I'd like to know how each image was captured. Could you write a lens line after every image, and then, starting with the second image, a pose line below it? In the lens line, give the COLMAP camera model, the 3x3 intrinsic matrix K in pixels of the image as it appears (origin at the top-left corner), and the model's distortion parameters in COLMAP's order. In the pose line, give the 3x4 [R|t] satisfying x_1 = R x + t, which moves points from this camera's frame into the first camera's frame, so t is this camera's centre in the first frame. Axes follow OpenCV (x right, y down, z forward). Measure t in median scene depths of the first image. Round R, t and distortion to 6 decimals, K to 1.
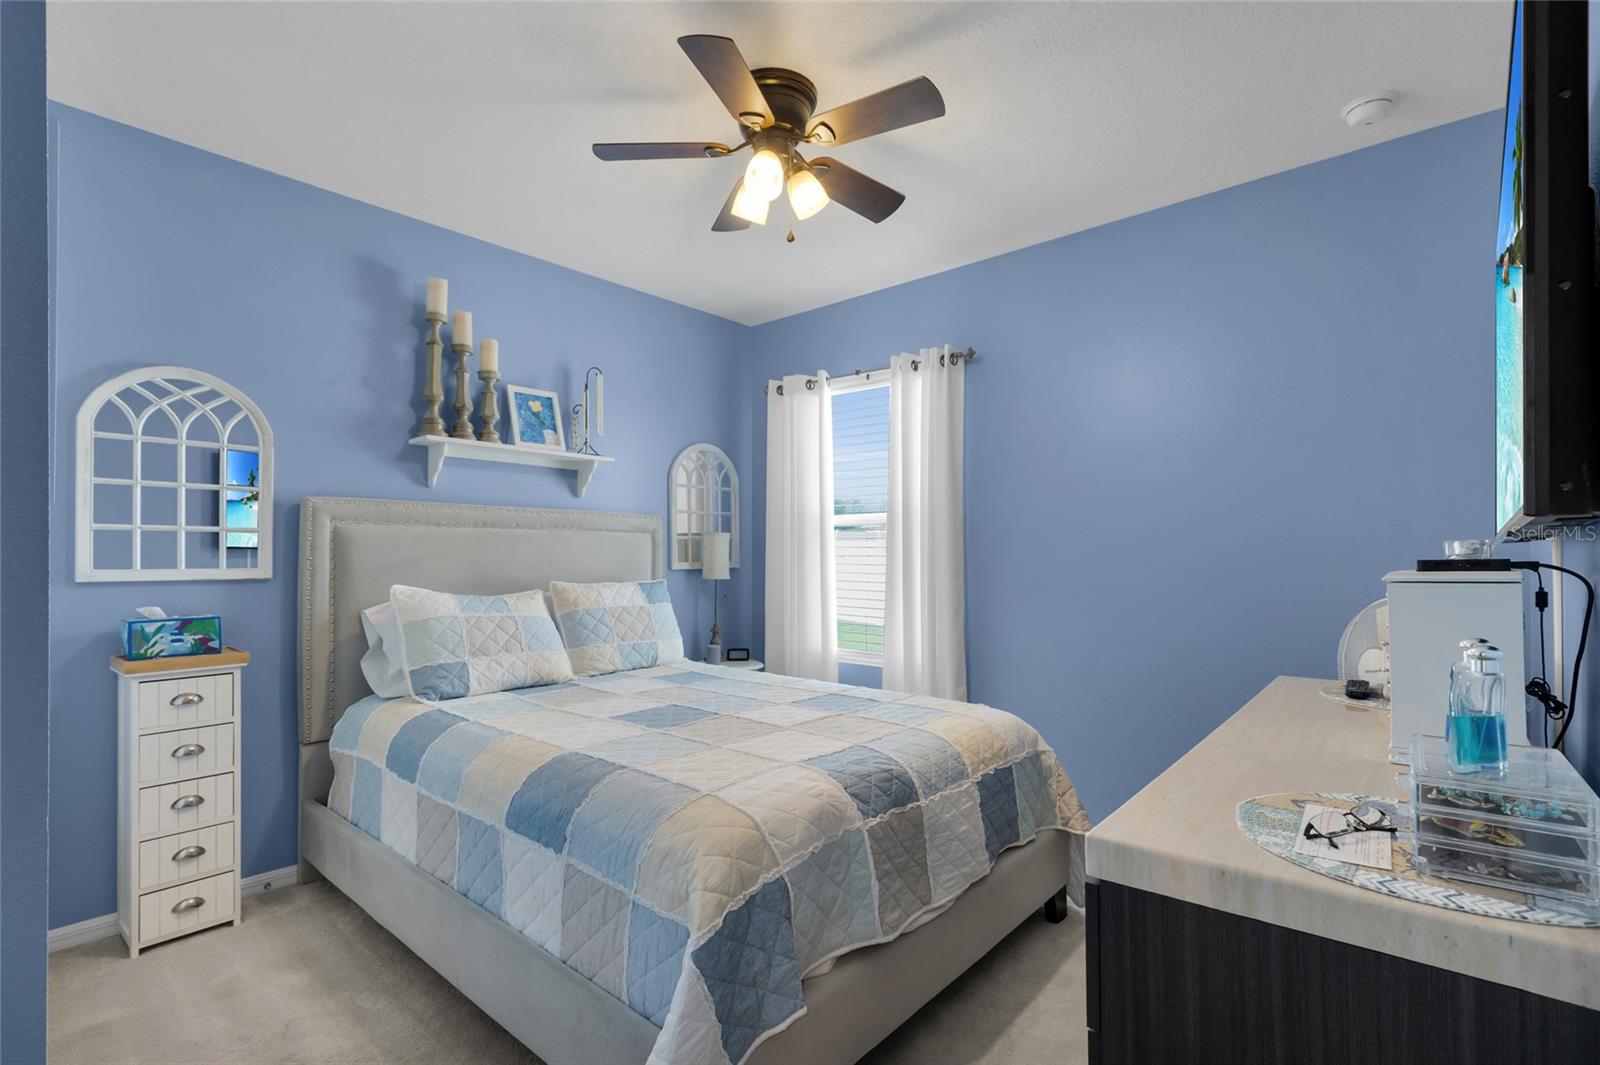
lens RADIAL K [[725.8, 0, 794.4], [0, 725.8, 542.1], [0, 0, 1]] dist [-0.000319, -0.000293]
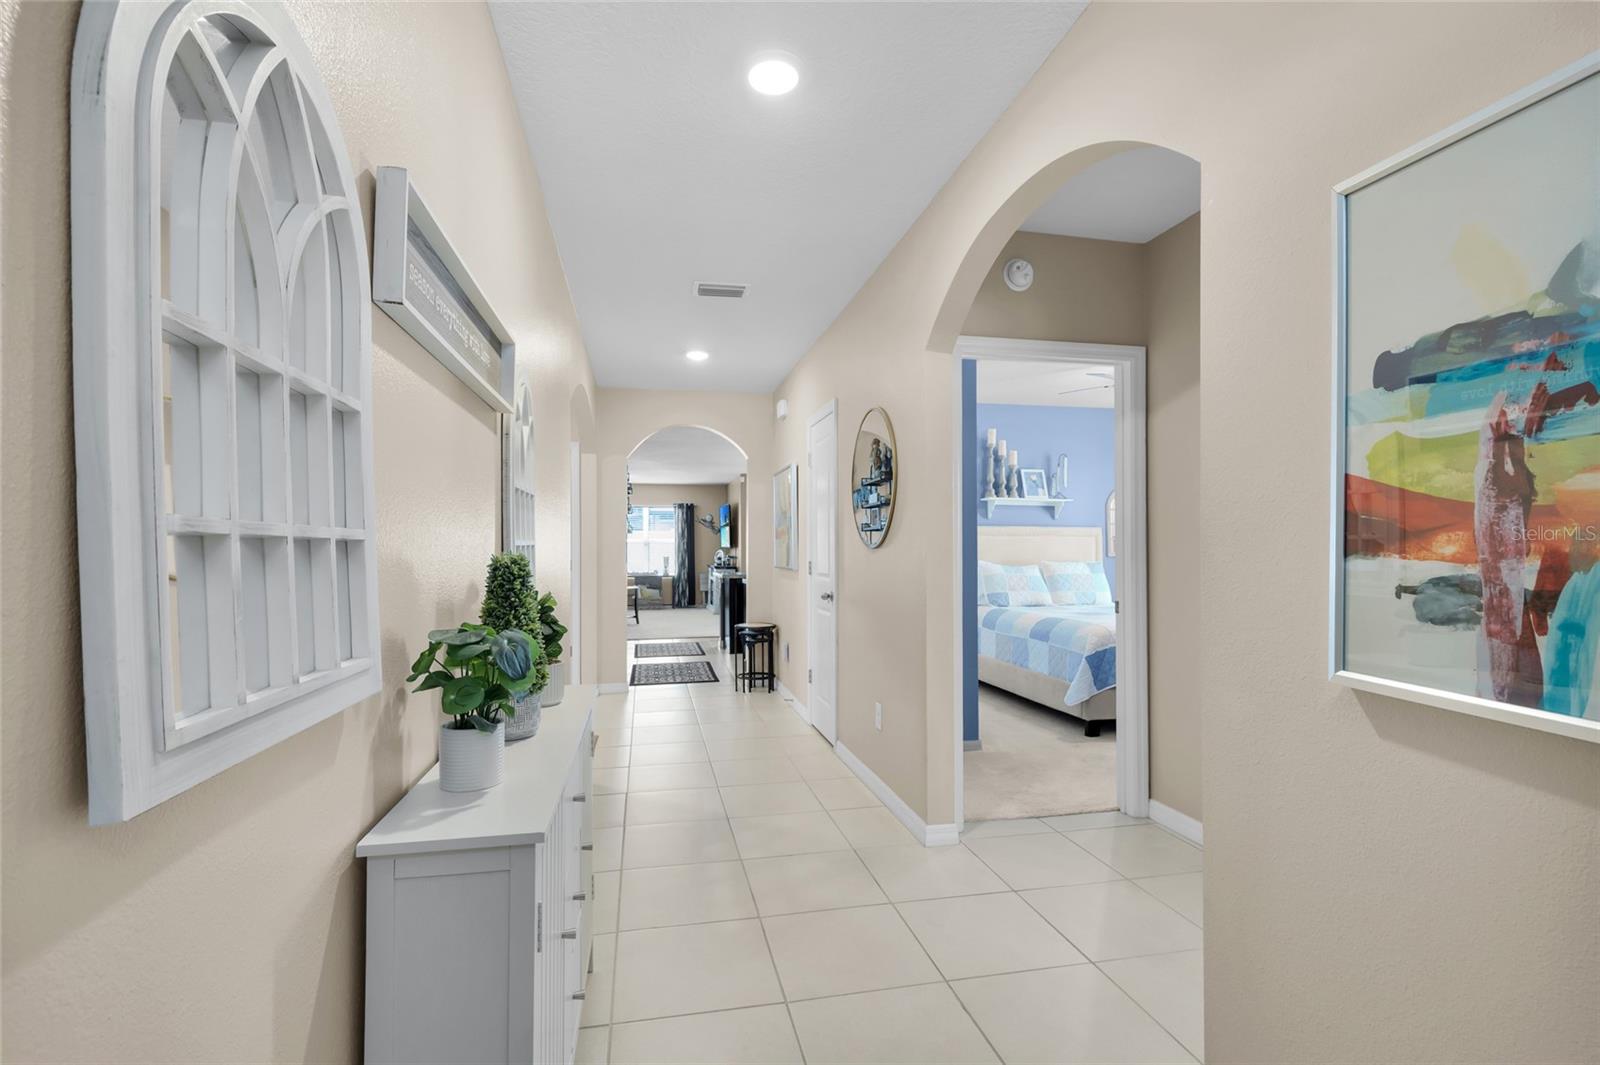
lens RADIAL K [[725.8, 0, 794.4], [0, 725.8, 542.1], [0, 0, 1]] dist [-0.000319, -0.000293]
pose [[0.800023, -0.007246, -0.599925, 0.368665], [0.010998, 0.999936, 0.002590, -0.014957], [0.599868, -0.008670, 0.800052, -1.161755]]
